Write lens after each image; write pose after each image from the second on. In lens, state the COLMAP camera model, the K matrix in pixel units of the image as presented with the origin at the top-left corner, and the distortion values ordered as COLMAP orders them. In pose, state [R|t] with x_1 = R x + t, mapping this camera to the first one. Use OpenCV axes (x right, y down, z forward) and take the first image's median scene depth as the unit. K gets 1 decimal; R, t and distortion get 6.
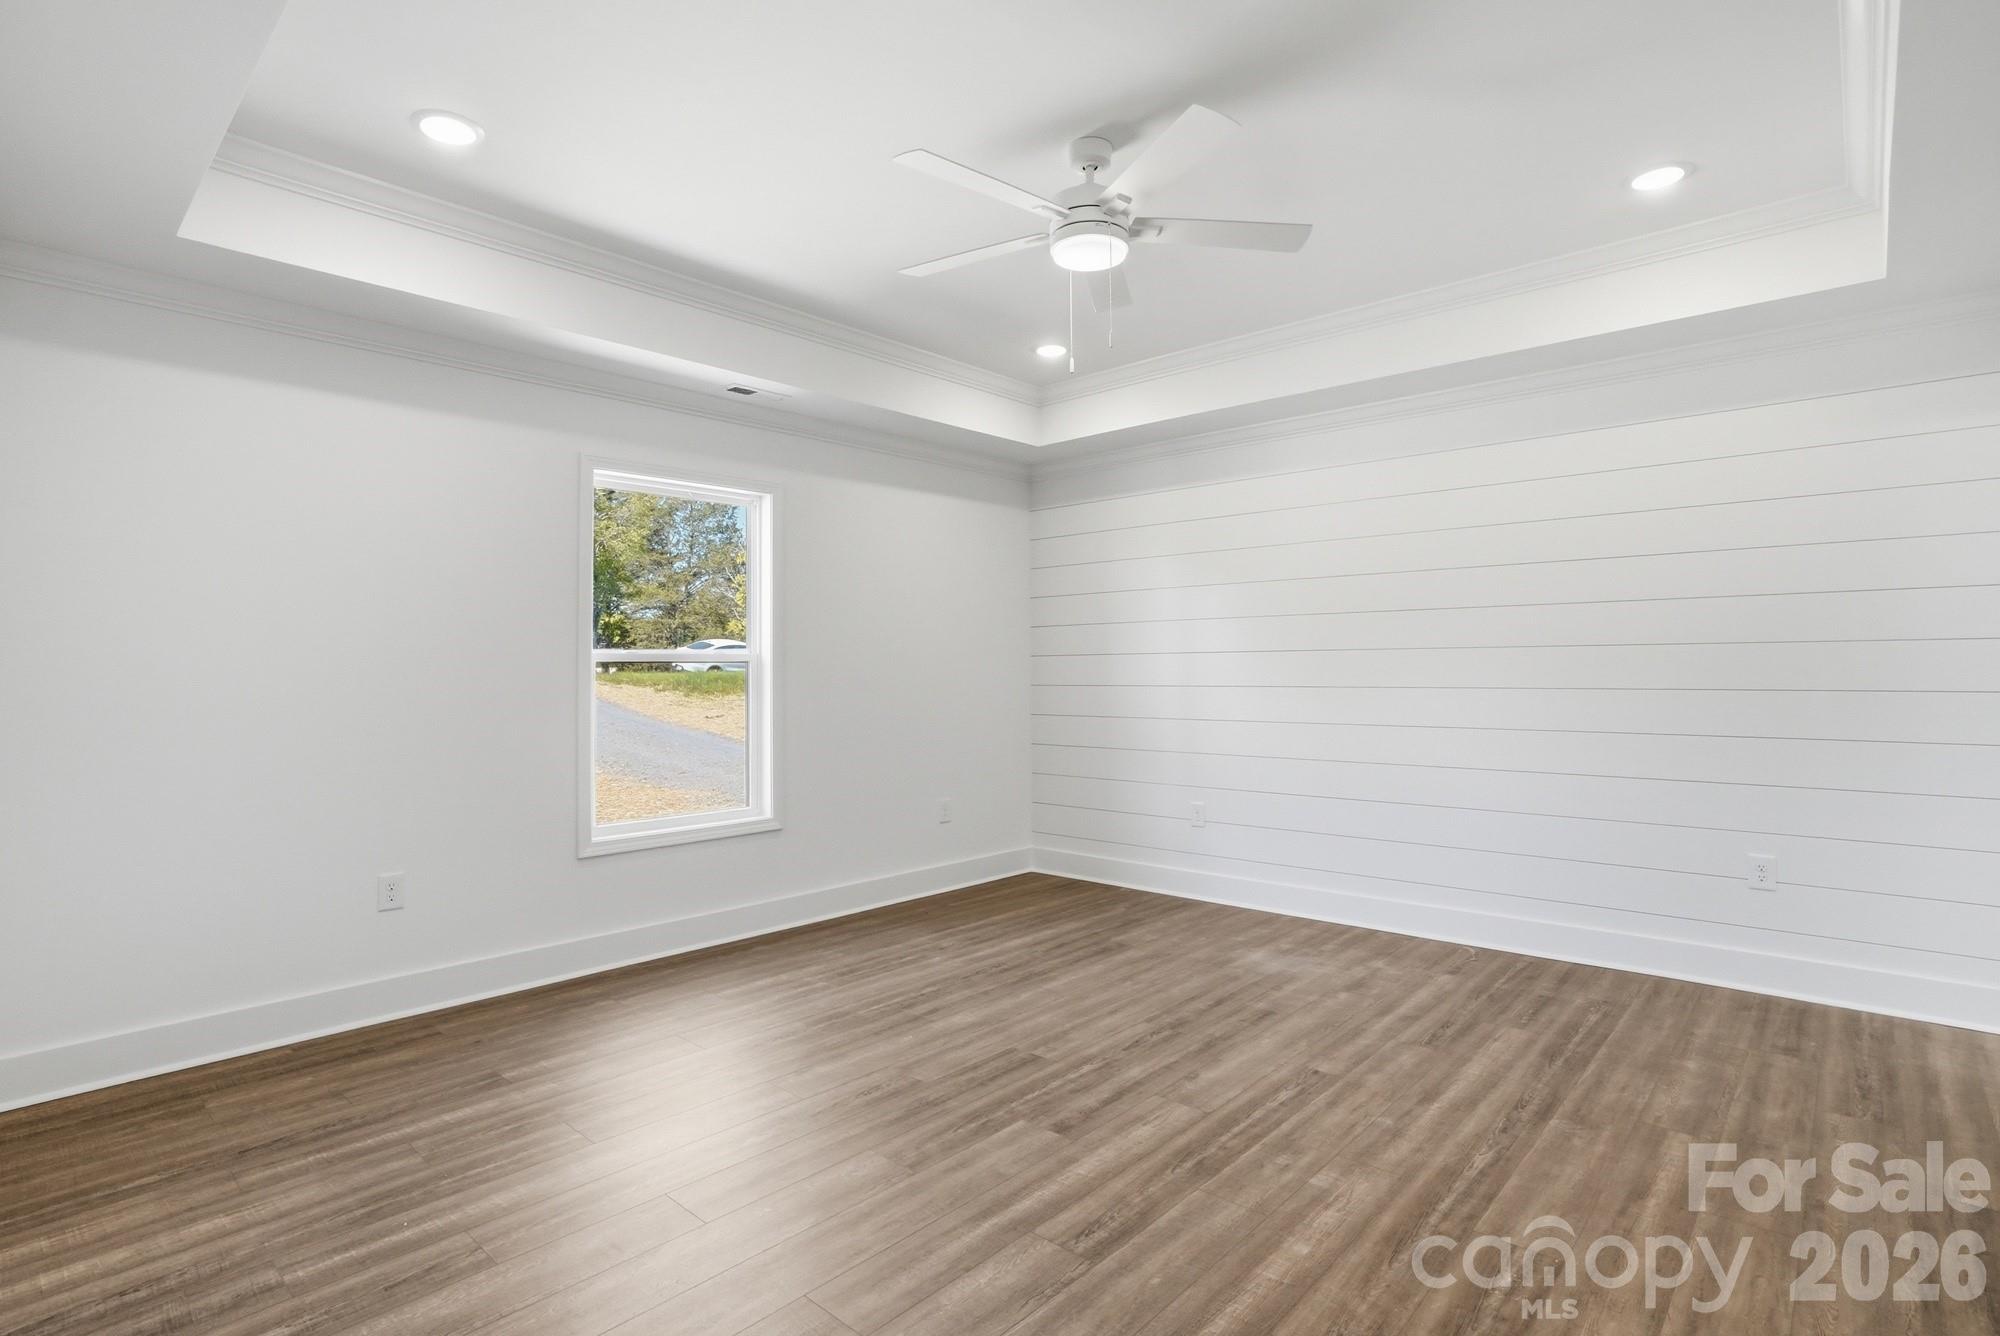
lens RADIAL K [[971.0, 0, 993.1], [0, 971.0, 656.5], [0, 0, 1]] dist [-0.044316, 0.001598]
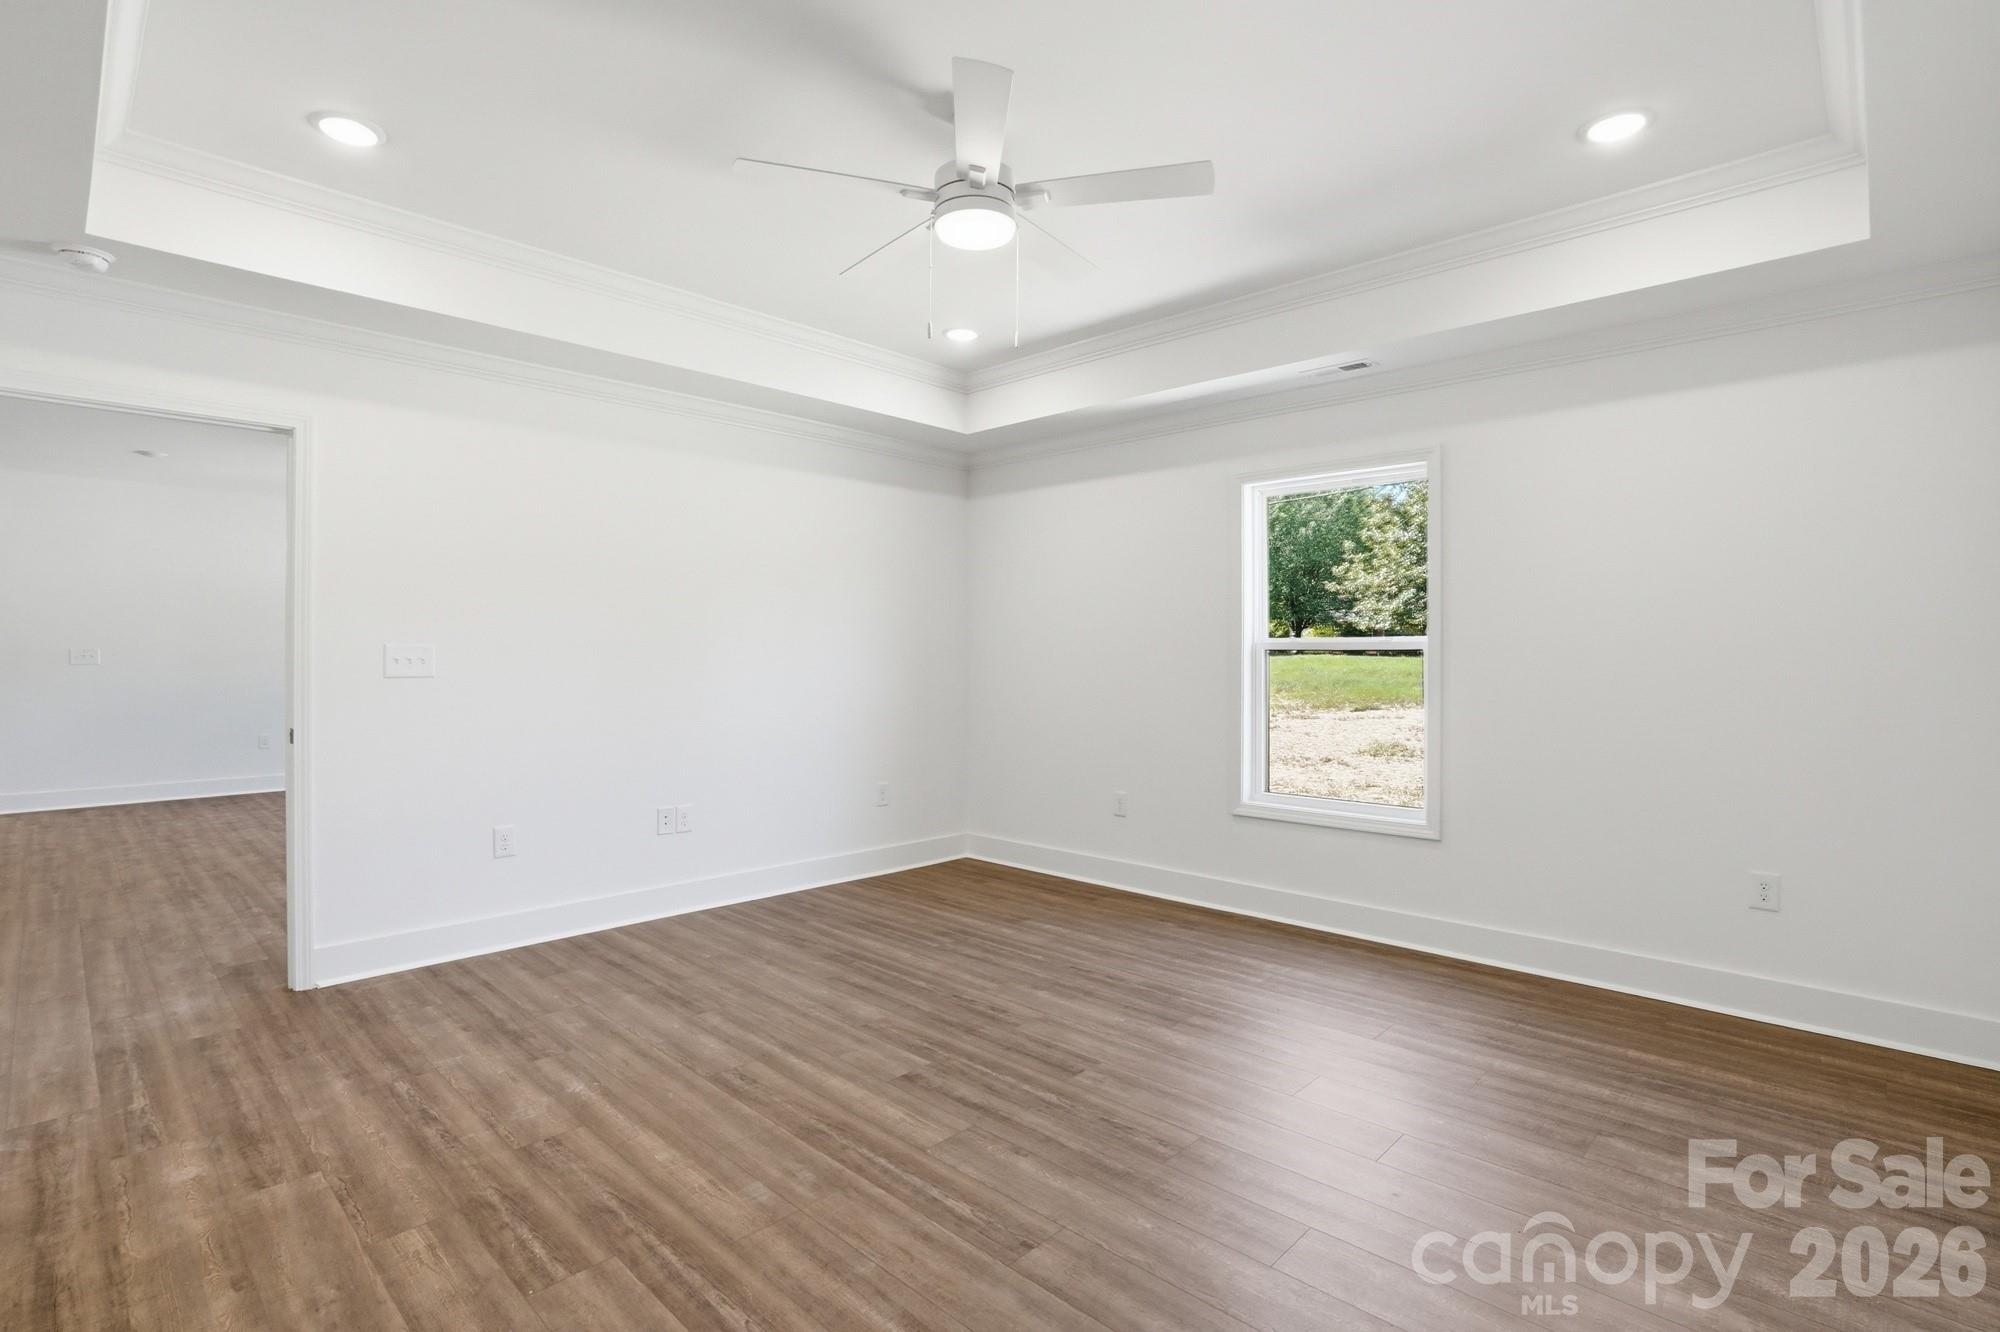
lens RADIAL K [[939.0, 0, 1010.3], [0, 939.0, 660.5], [0, 0, 1]] dist [-0.046857, 0.003956]
pose [[-0.007333, 0.013165, -0.999886, 0.960602], [0.013059, 0.999829, 0.013069, -0.000733], [0.999888, -0.012962, -0.007504, 0.956384]]
